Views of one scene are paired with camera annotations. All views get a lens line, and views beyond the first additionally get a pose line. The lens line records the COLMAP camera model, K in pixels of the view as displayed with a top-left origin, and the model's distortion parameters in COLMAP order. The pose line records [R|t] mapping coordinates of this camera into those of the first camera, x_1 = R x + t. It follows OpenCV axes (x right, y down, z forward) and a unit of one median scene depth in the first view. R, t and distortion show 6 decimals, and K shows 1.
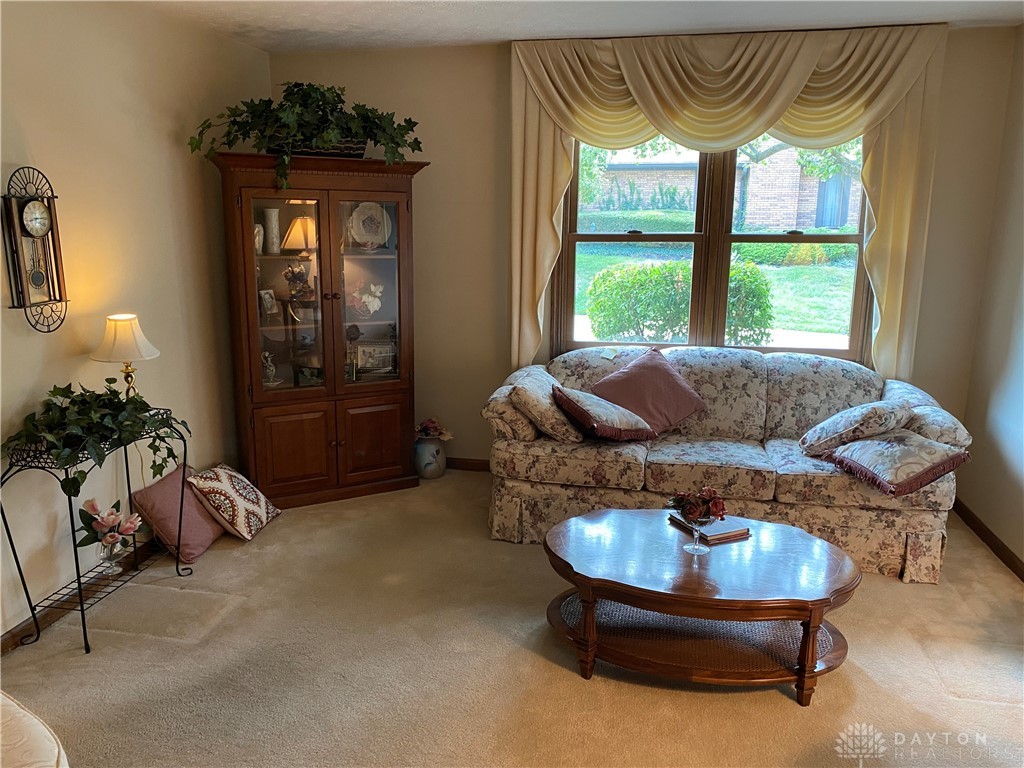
lens RADIAL K [[778.5, 0, 510.7], [0, 778.5, 388.8], [0, 0, 1]] dist [0.056504, -0.064491]
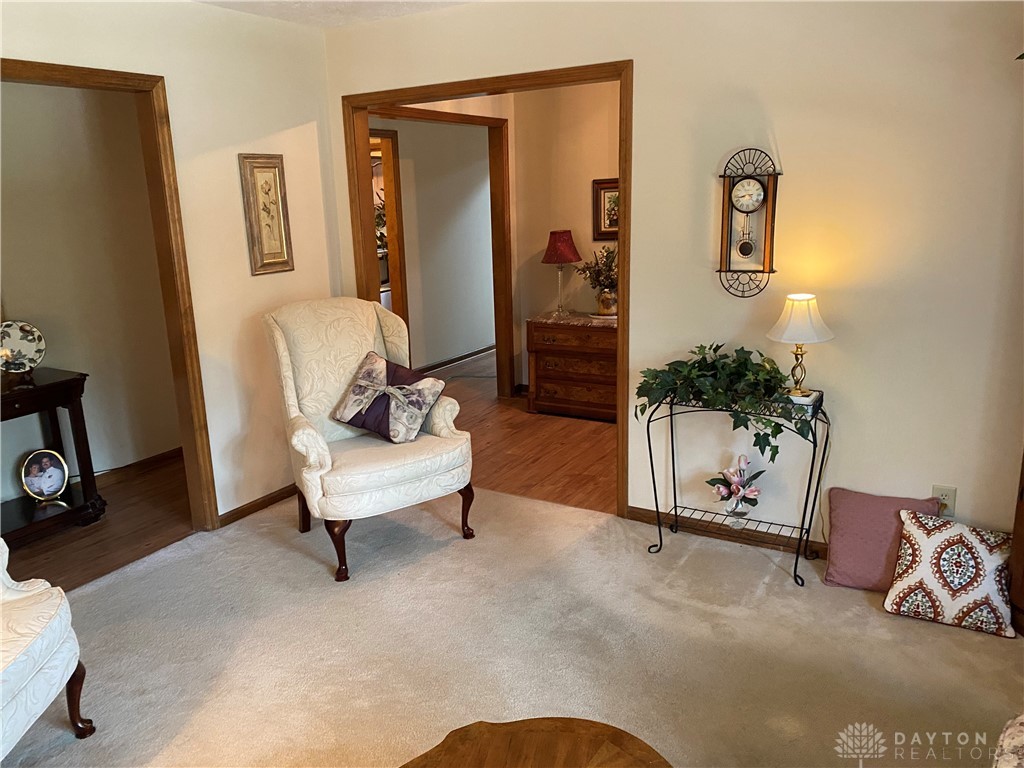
lens RADIAL K [[778.5, 0, 510.6], [0, 778.5, 386.3], [0, 0, 1]] dist [0.056504, -0.064491]
pose [[-0.358841, 0.218159, -0.907546, 0.579407], [-0.178243, 0.938394, 0.296051, -0.226819], [0.916222, 0.267999, -0.297849, 1.077531]]
